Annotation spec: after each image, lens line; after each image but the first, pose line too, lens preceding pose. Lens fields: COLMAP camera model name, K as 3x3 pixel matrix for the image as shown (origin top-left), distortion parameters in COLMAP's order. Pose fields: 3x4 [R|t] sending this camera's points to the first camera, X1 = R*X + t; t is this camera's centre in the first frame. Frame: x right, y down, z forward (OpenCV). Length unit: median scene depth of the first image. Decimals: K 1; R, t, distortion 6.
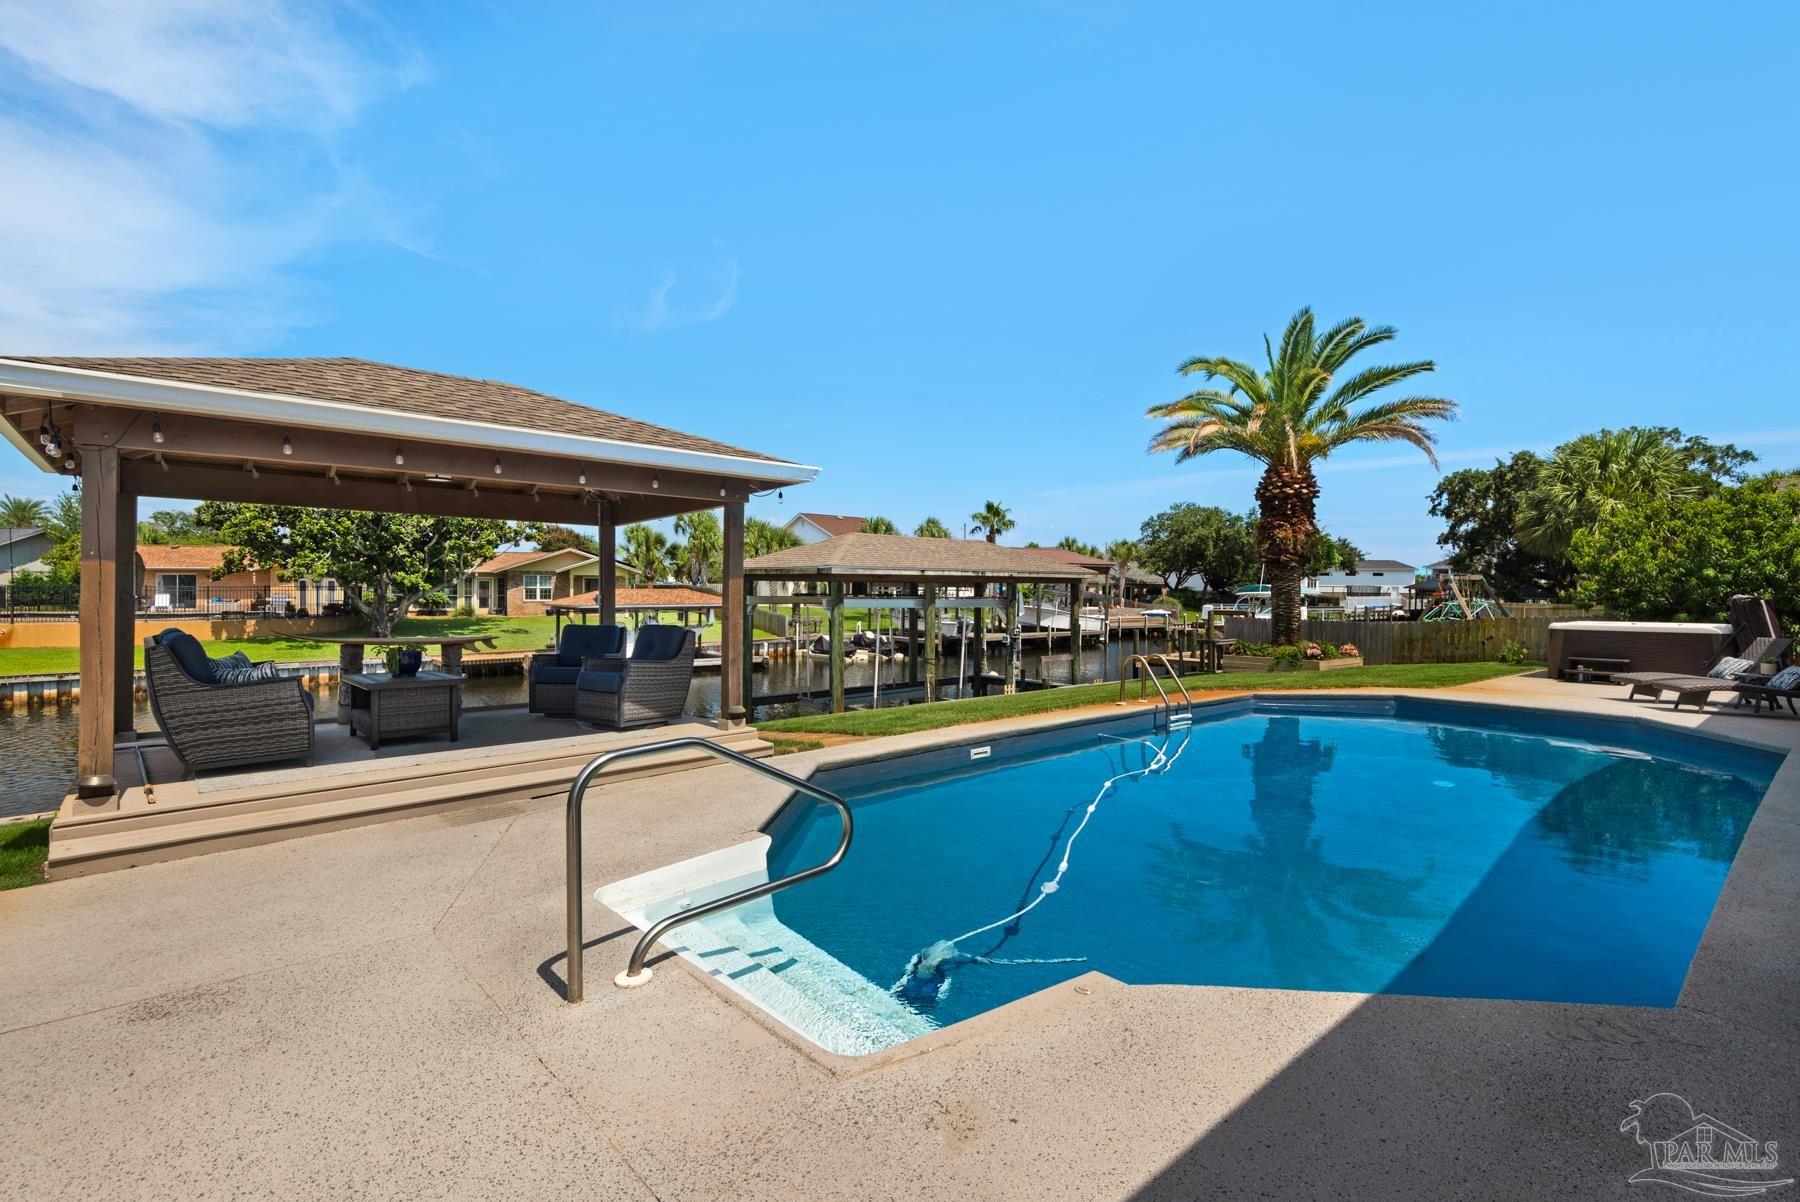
lens RADIAL K [[823.1, 0, 897.4], [0, 823.1, 594.5], [0, 0, 1]] dist [0.020216, -0.009162]
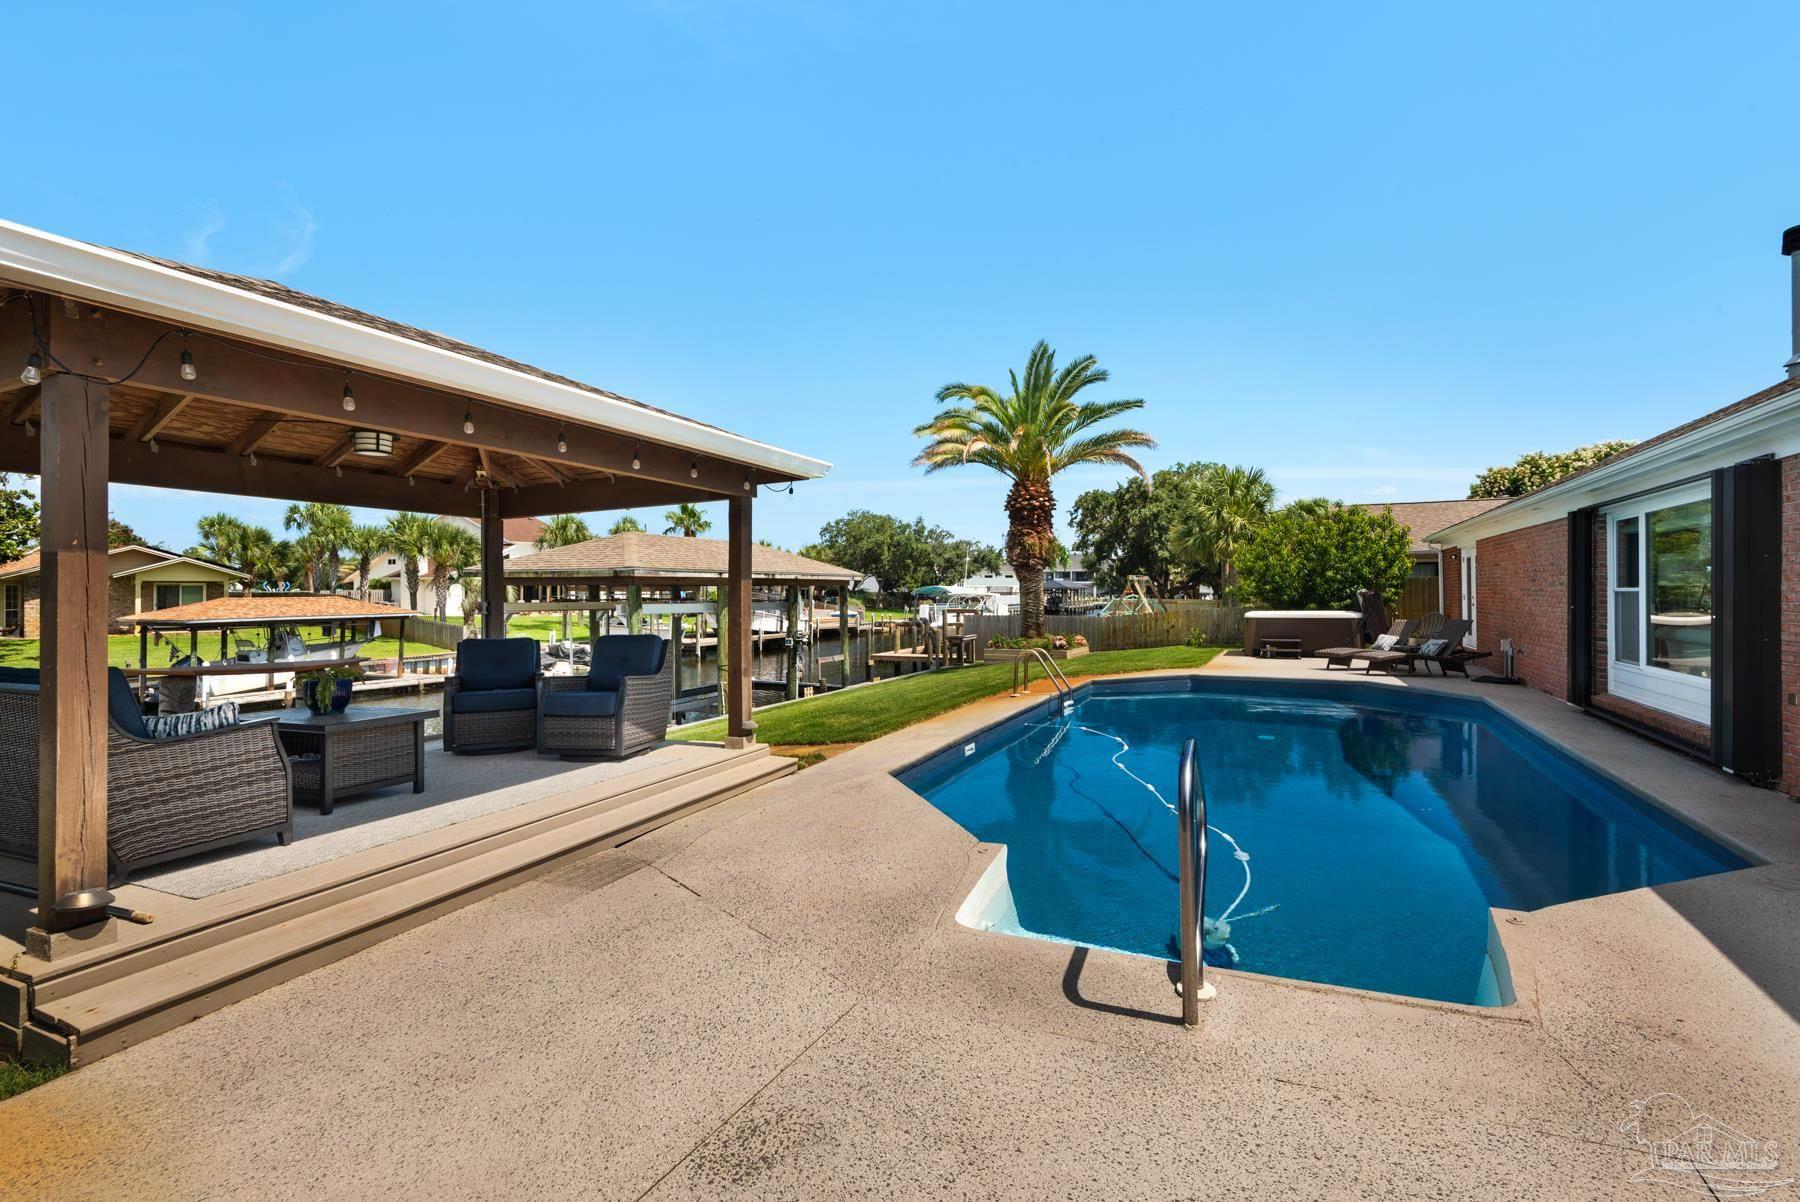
lens RADIAL K [[823.1, 0, 898.6], [0, 823.1, 586.4], [0, 0, 1]] dist [0.020216, -0.009162]
pose [[0.914565, -0.008399, 0.404352, -0.104386], [0.014028, 0.999842, -0.010962, -0.000079], [-0.404196, 0.015697, 0.914538, 0.025661]]
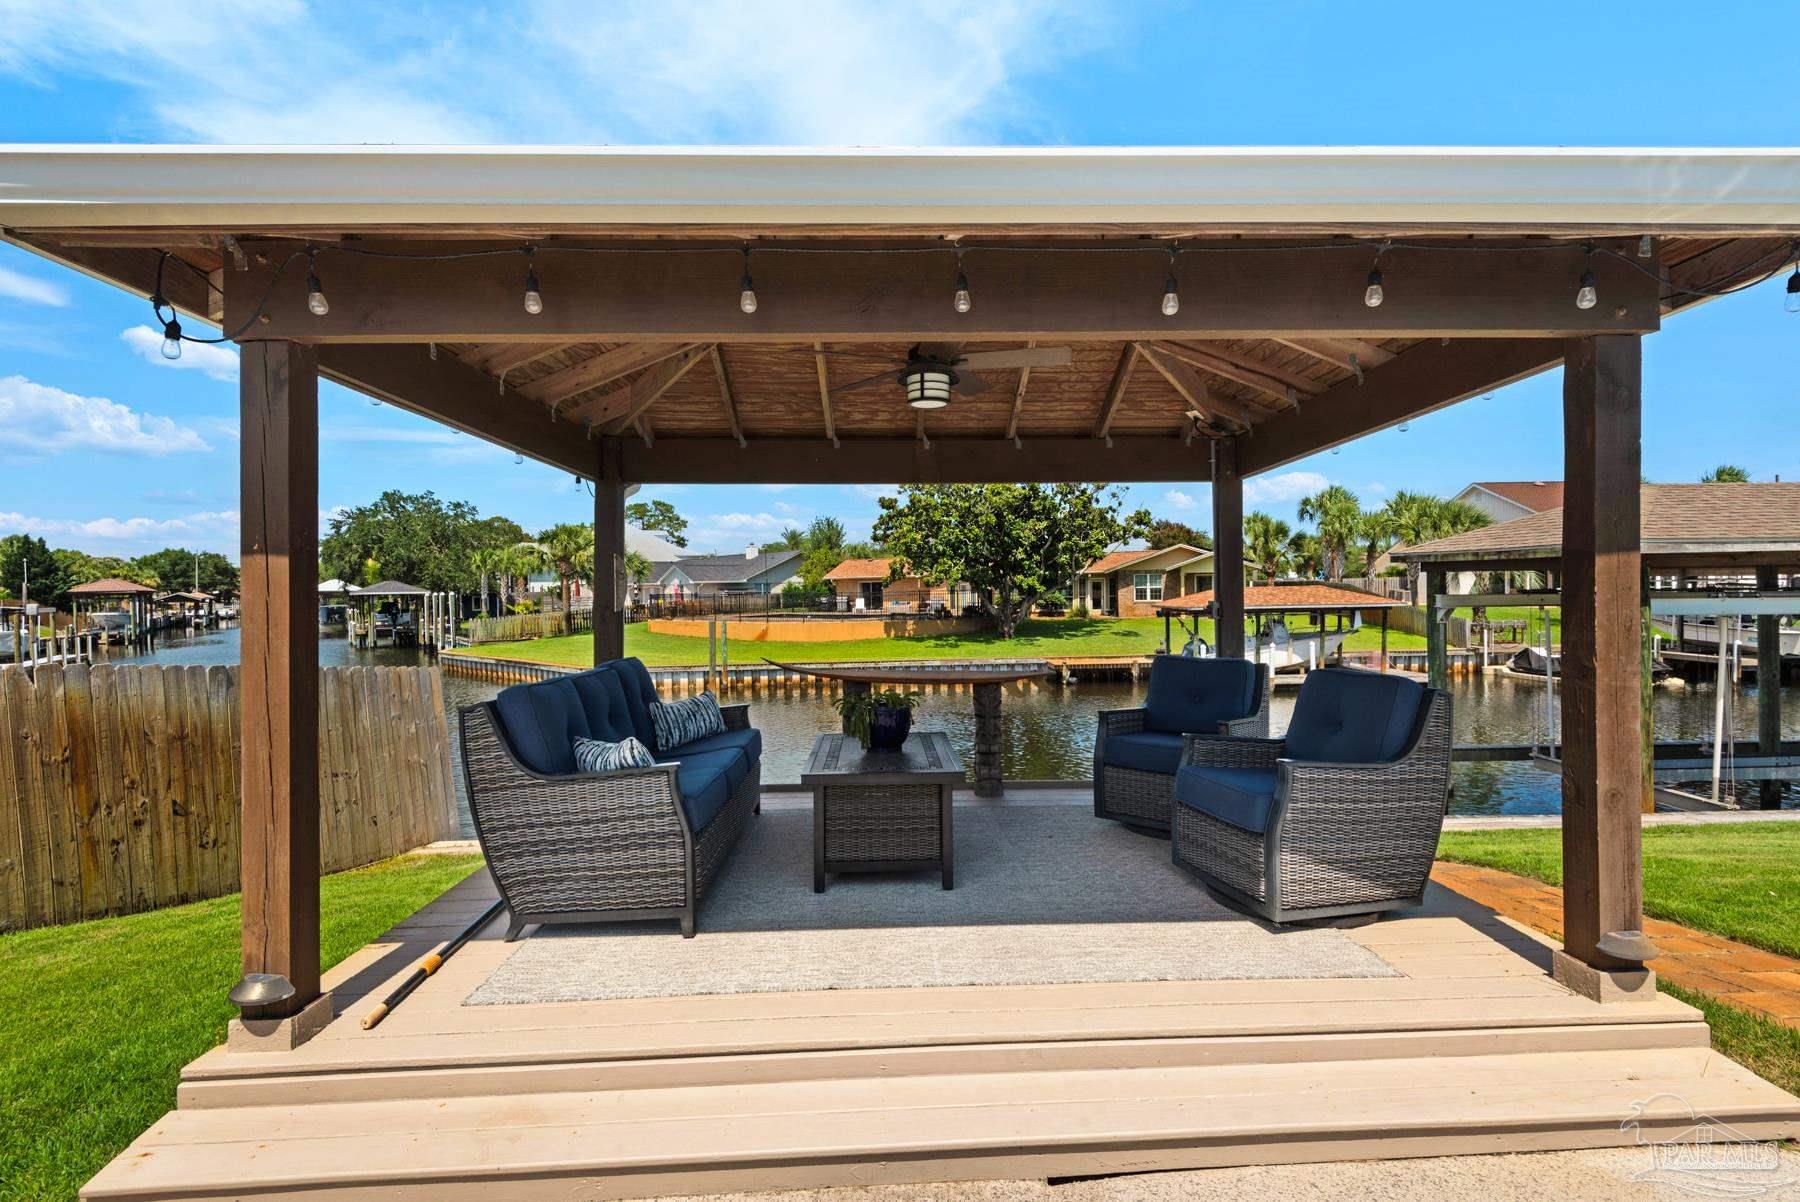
lens RADIAL K [[823.1, 0, 914.5], [0, 823.1, 595.2], [0, 0, 1]] dist [0.020216, -0.009162]
pose [[0.769303, -0.013022, -0.638752, -0.050969], [0.015096, 0.999884, -0.002202, -0.002002], [0.638706, -0.007949, 0.769410, 0.139265]]
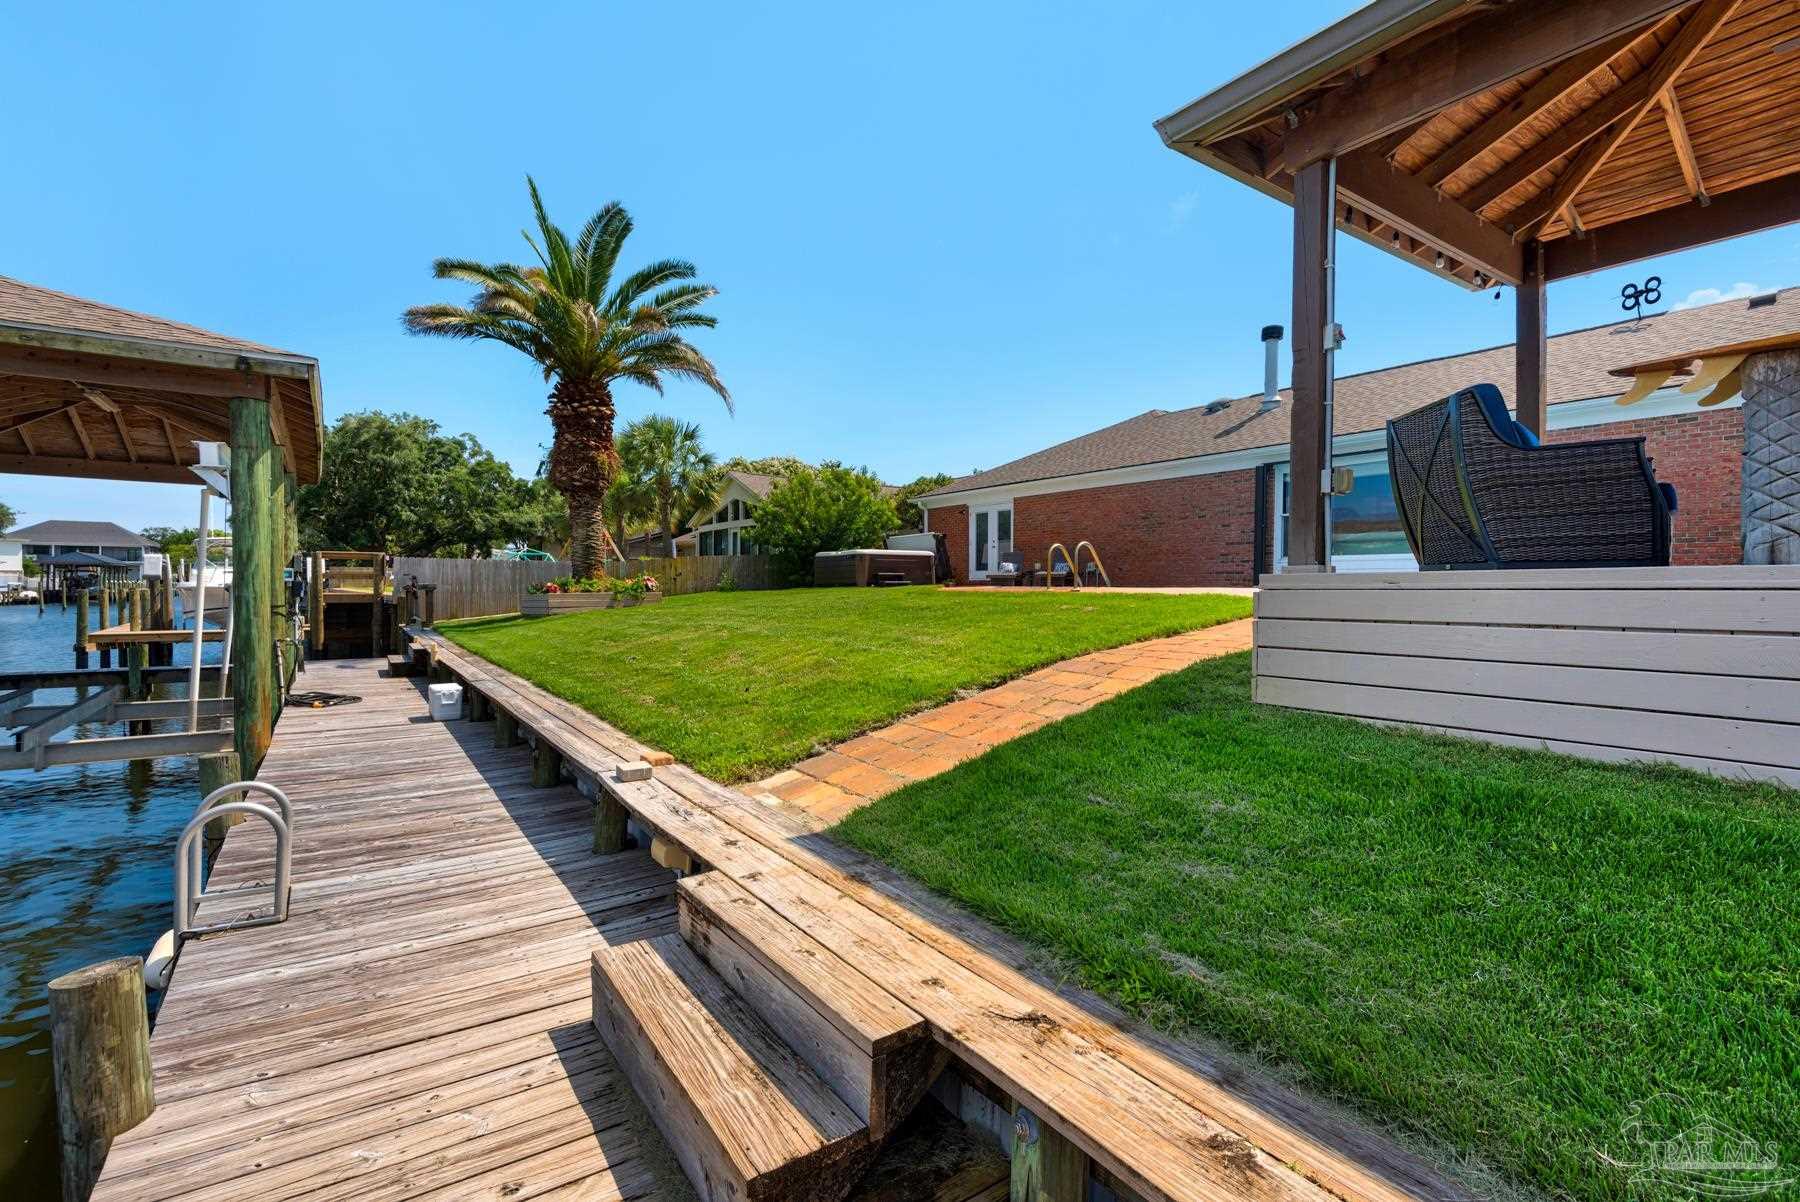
lens RADIAL K [[823.1, 0, 912.7], [0, 823.1, 595.4], [0, 0, 1]] dist [0.020216, -0.009162]
pose [[0.090926, -0.018911, 0.995678, -0.262674], [0.003778, 0.999819, 0.018644, 0.040367], [-0.995850, 0.002066, 0.090981, 0.381367]]
